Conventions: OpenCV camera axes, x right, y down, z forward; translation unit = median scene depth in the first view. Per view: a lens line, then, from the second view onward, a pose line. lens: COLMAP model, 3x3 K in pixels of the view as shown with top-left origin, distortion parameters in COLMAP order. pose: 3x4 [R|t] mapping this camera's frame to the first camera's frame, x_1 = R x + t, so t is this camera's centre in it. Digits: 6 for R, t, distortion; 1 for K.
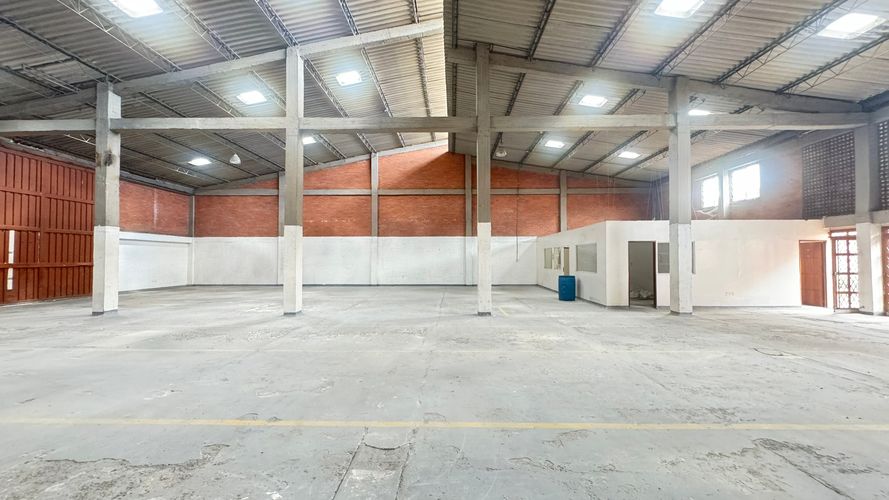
lens RADIAL K [[354.5, 0, 444.5], [0, 354.5, 250.0], [0, 0, 1]] dist [-0.000502, -0.000052]
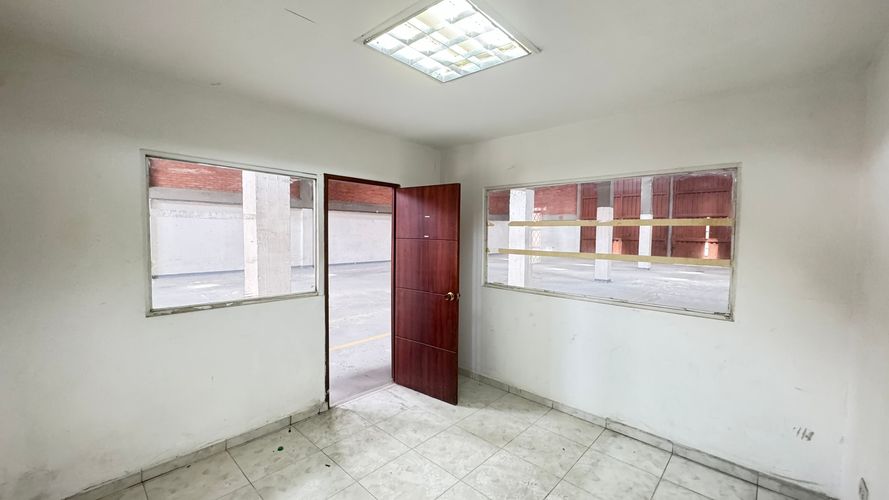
lens RADIAL K [[354.5, 0, 444.5], [0, 354.5, 250.0], [0, 0, 1]] dist [-0.000502, -0.000052]
pose [[-0.664079, 0.030467, -0.747042, 0.503969], [0.006391, 0.999364, 0.035077, 0.018618], [0.747635, 0.018520, -0.663851, 0.857278]]
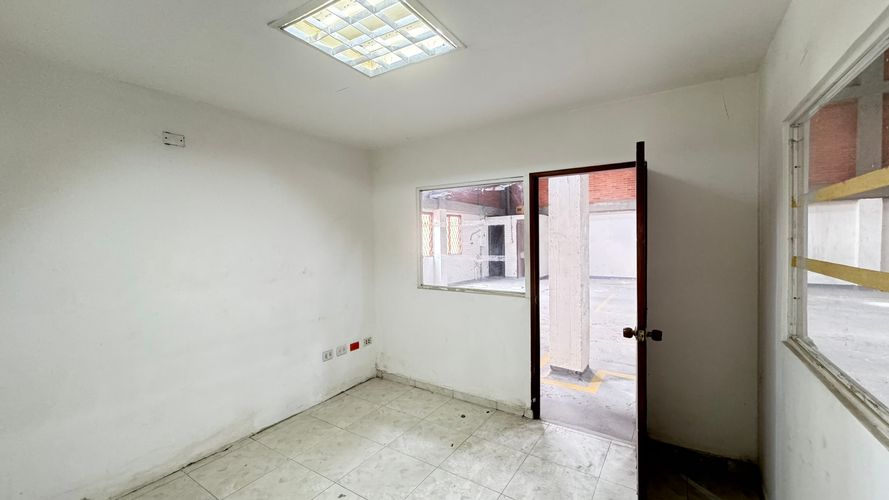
lens RADIAL K [[354.5, 0, 444.5], [0, 354.5, 250.0], [0, 0, 1]] dist [-0.000502, -0.000052]
pose [[-0.845963, -0.001476, 0.533239, 0.347709], [0.001896, 0.999982, 0.005776, 0.022783], [-0.533238, 0.005898, -0.845945, 0.863288]]
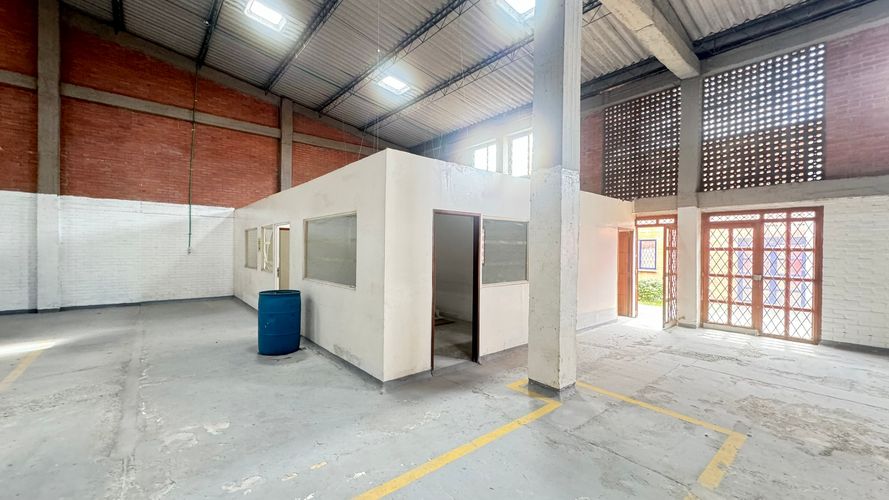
lens RADIAL K [[354.5, 0, 444.5], [0, 354.5, 250.0], [0, 0, 1]] dist [-0.000502, -0.000052]
pose [[0.750232, 0.006340, 0.661144, 0.177198], [-0.027195, 0.999404, 0.021276, 0.007804], [-0.660615, -0.033942, 0.749957, 0.465496]]
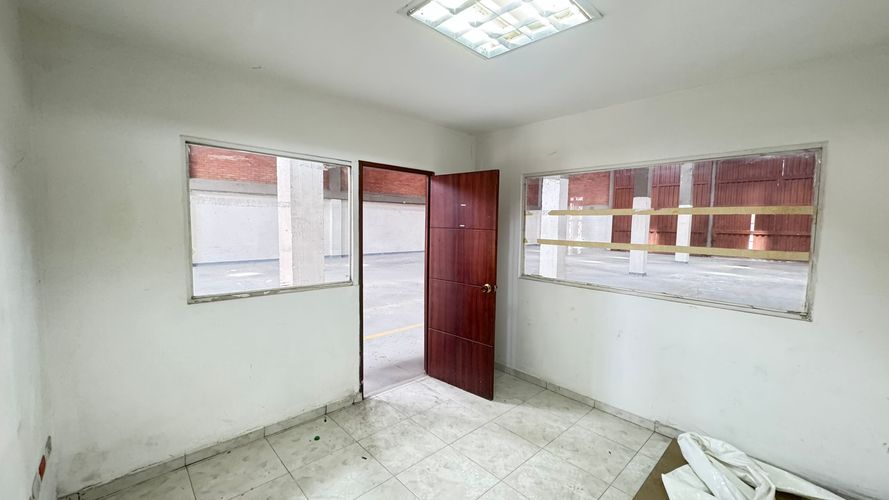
lens RADIAL K [[354.5, 0, 444.5], [0, 354.5, 250.0], [0, 0, 1]] dist [-0.000502, -0.000052]
pose [[-0.714830, 0.042955, -0.697978, 0.502895], [0.001958, 0.998231, 0.059428, 0.019614], [0.699296, 0.041114, -0.713649, 0.847778]]
